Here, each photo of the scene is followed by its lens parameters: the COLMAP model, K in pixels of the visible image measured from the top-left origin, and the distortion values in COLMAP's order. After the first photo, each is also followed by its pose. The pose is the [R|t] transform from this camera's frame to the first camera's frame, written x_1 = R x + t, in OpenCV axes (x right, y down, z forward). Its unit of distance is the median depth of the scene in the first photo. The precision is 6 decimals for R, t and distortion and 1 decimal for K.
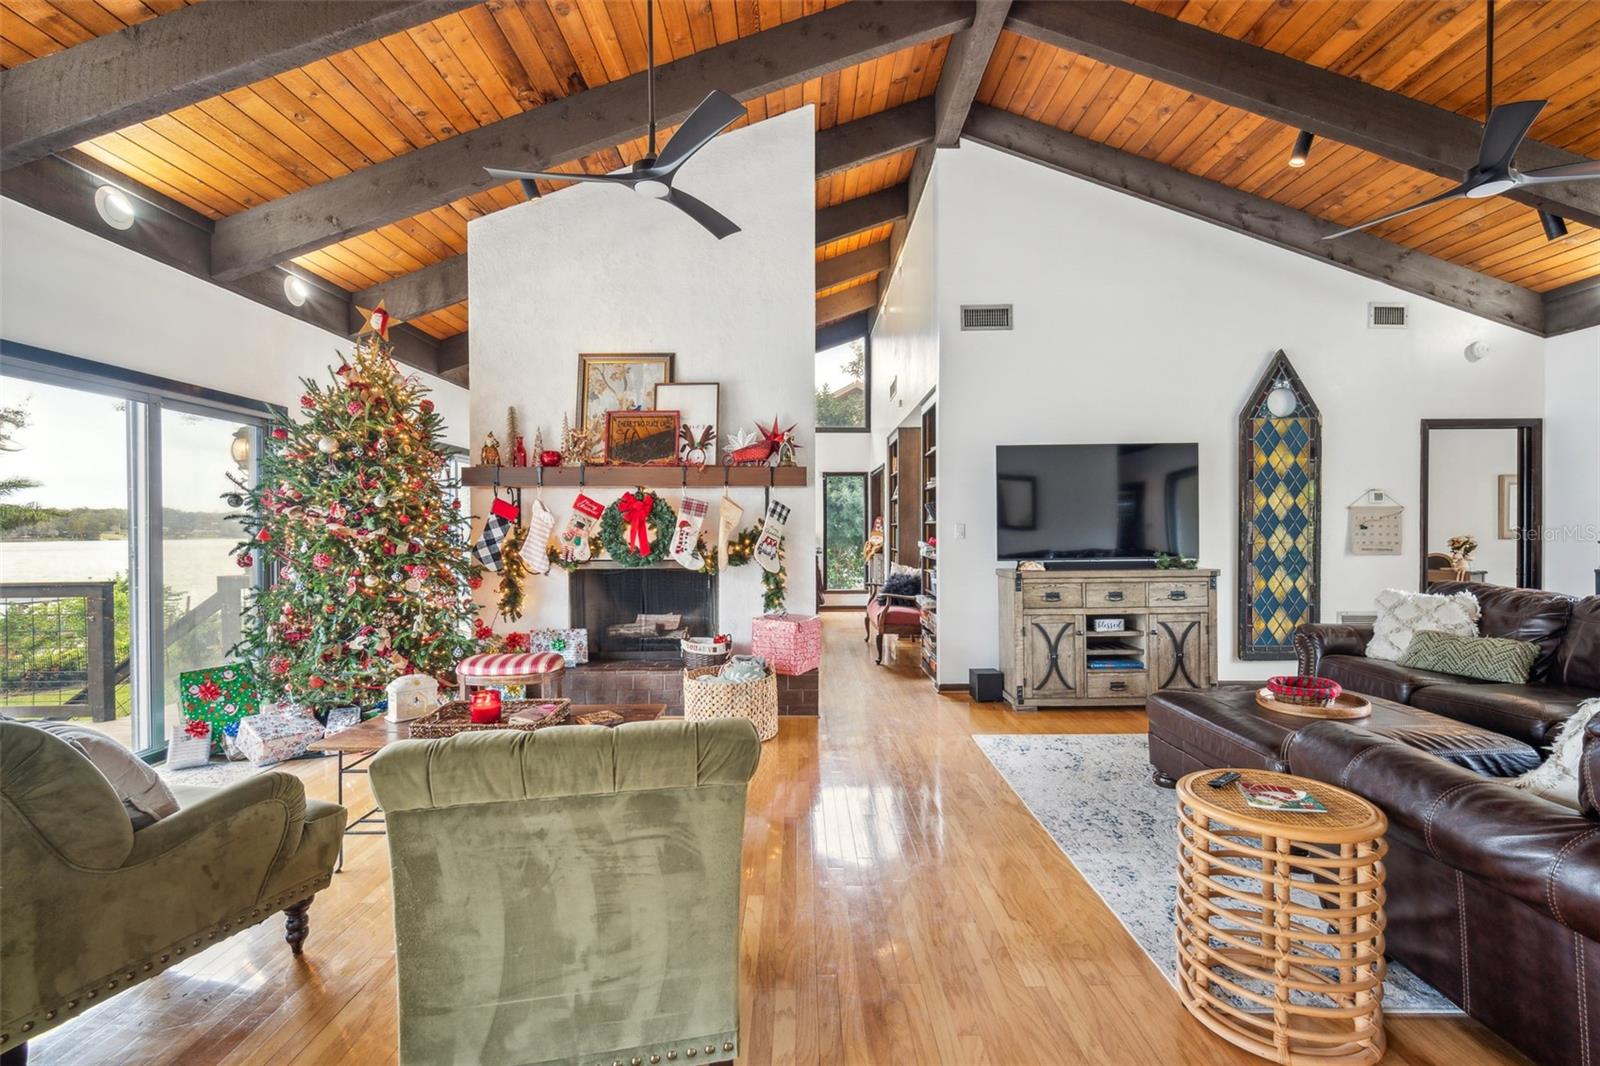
lens RADIAL K [[703.4, 0, 802.2], [0, 703.4, 531.4], [0, 0, 1]] dist [-0.000020, -0.000536]
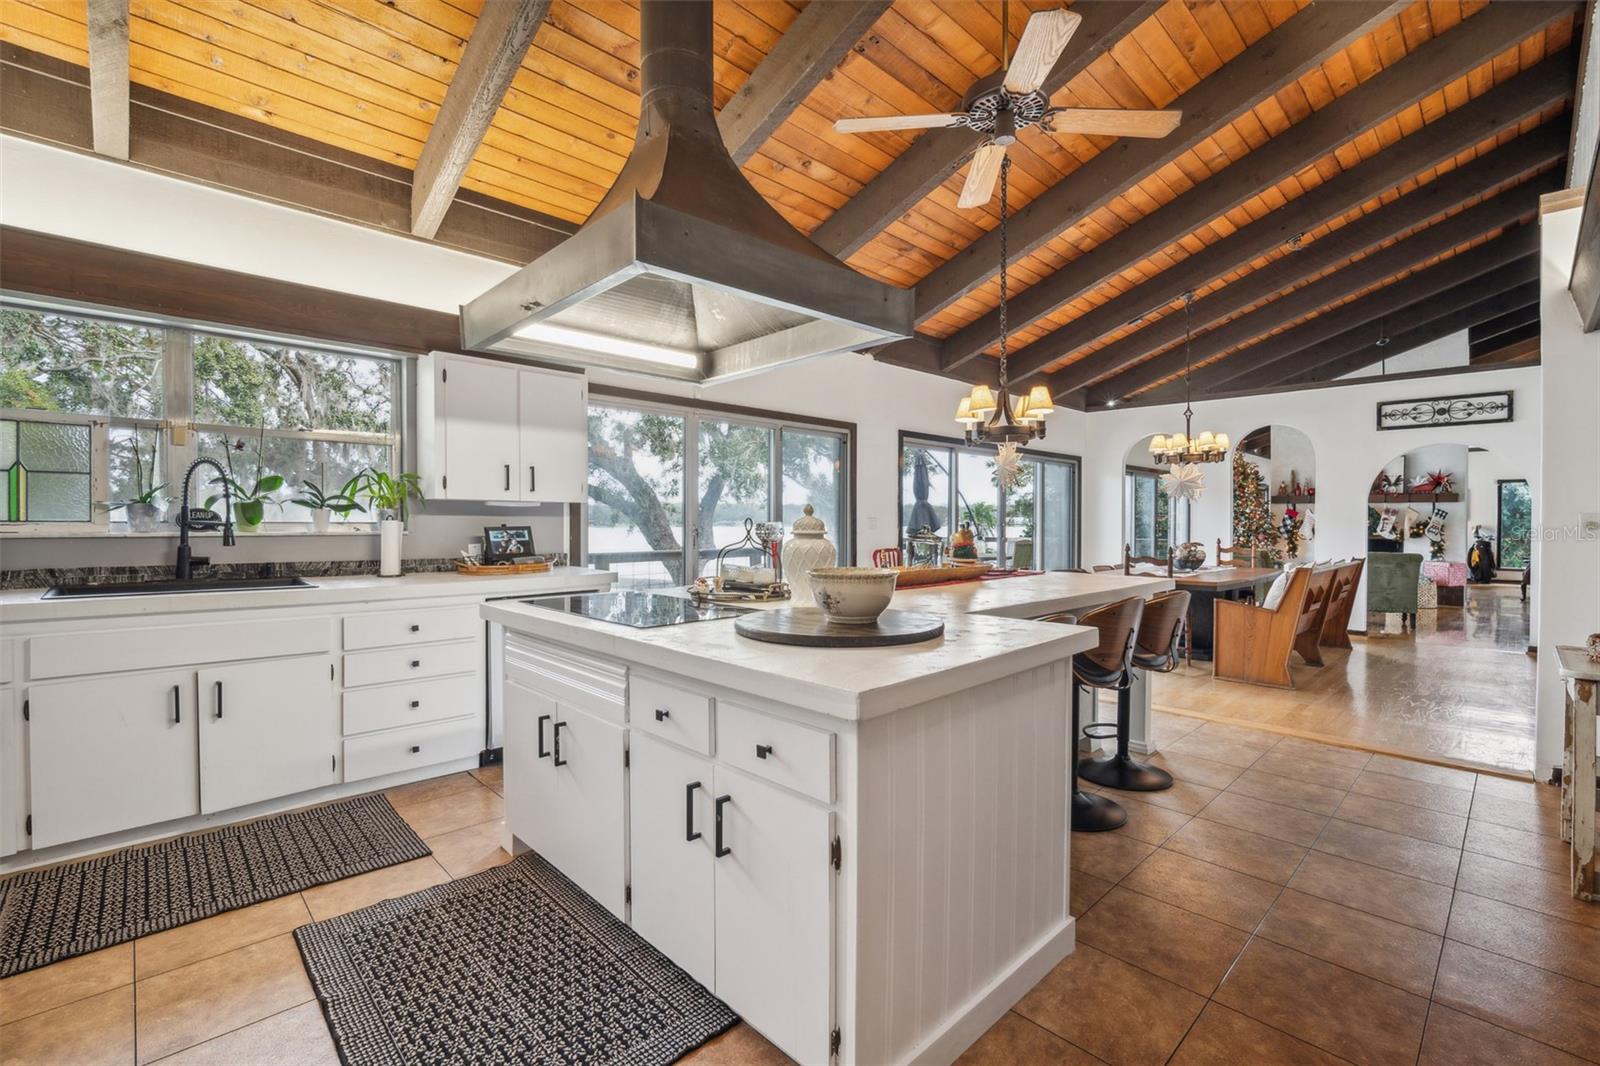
lens RADIAL K [[703.4, 0, 794.6], [0, 703.4, 524.6], [0, 0, 1]] dist [-0.000020, -0.000536]
pose [[0.691392, 0.010627, -0.722401, 0.158857], [-0.009716, 0.999938, 0.005411, 0.014332], [0.722414, 0.003277, 0.691453, -1.984761]]
